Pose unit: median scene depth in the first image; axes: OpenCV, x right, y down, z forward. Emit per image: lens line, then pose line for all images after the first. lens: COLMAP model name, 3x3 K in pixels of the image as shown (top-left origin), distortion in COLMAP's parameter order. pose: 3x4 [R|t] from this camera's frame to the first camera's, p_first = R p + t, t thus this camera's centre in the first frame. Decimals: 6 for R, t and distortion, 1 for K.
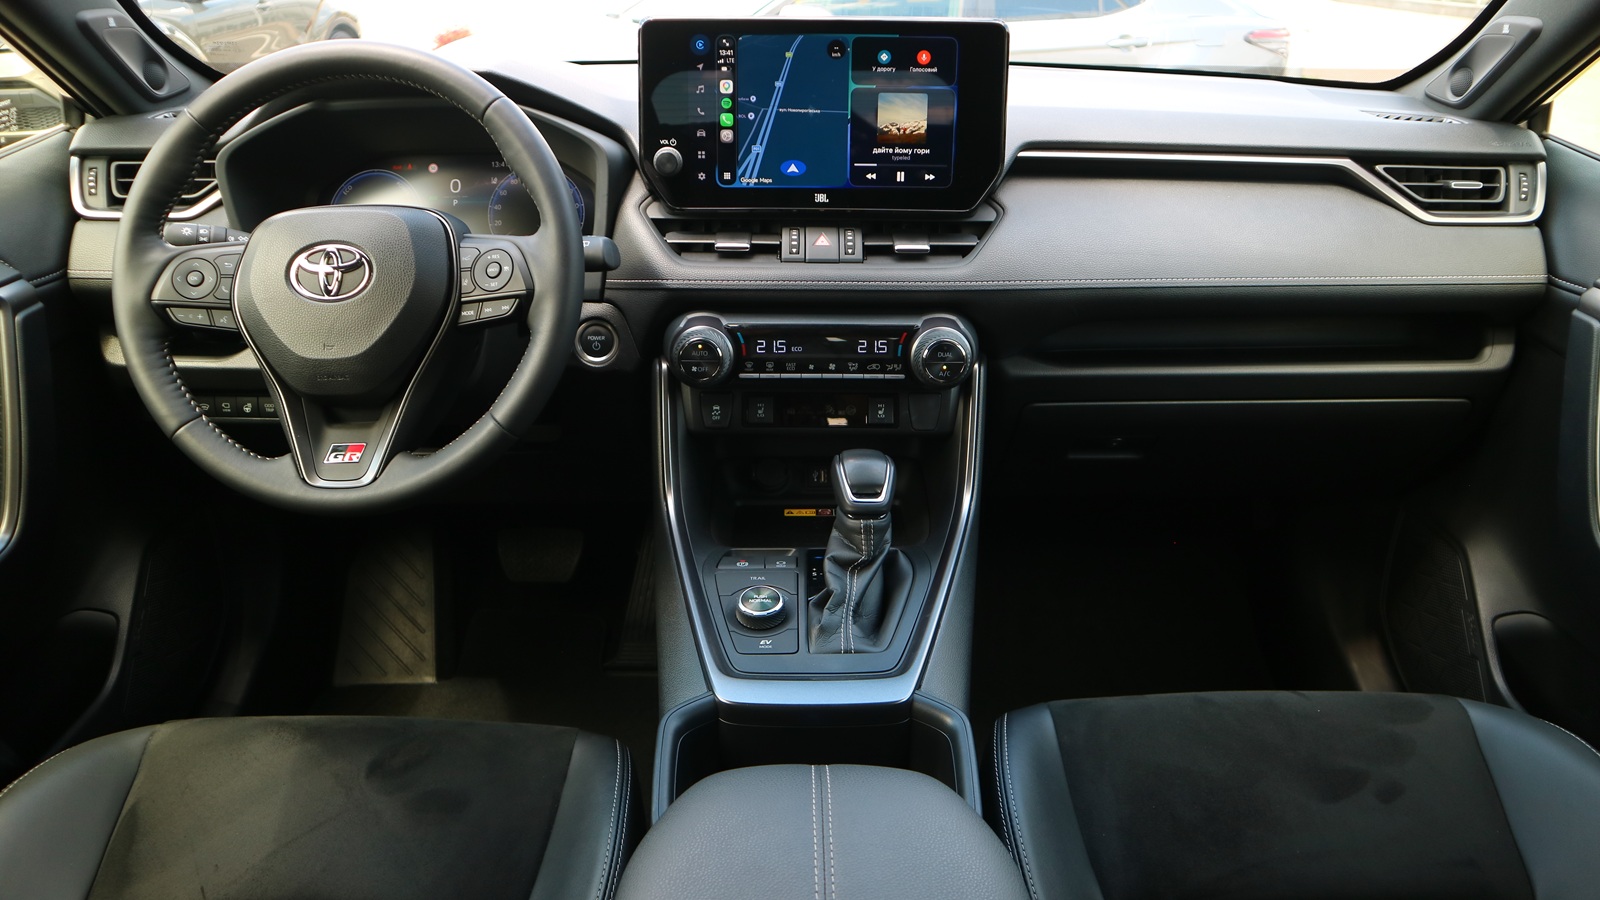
lens RADIAL K [[1142.3, 0, 802.2], [0, 1142.3, 422.7], [0, 0, 1]] dist [-0.108061, 0.004982]
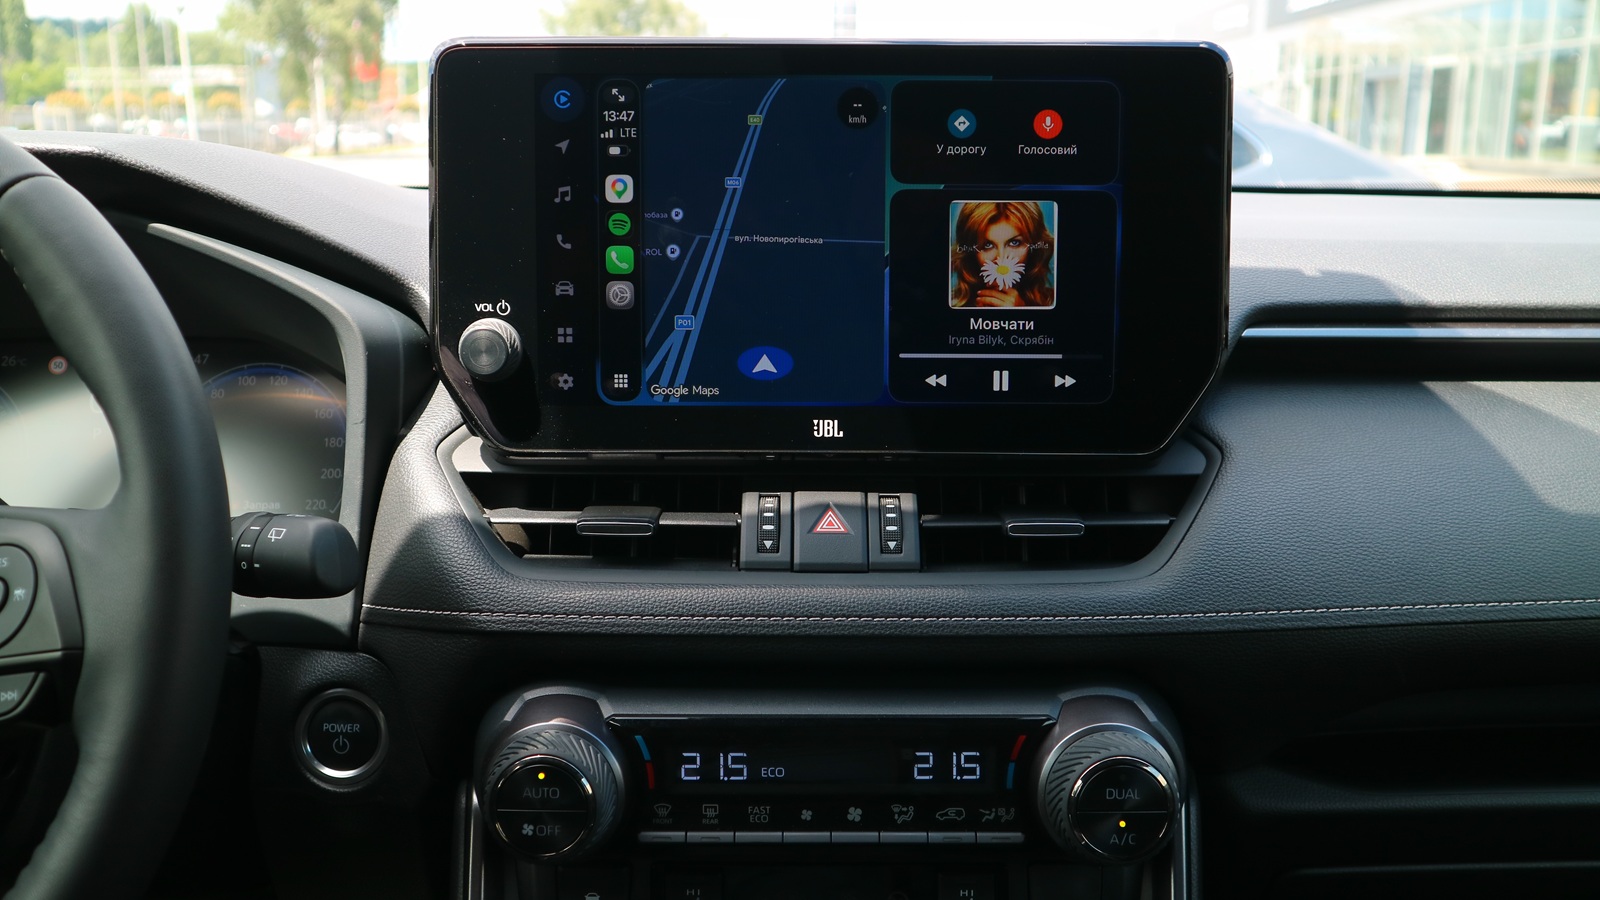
lens RADIAL K [[1498.8, 0, 787.3], [0, 1498.8, 399.5], [0, 0, 1]] dist [-0.063706, 0.152363]
pose [[0.999870, -0.003979, -0.015648, 0.010372], [0.000647, 0.978264, -0.207362, -0.085945], [0.016133, 0.207324, 0.978139, 0.418165]]
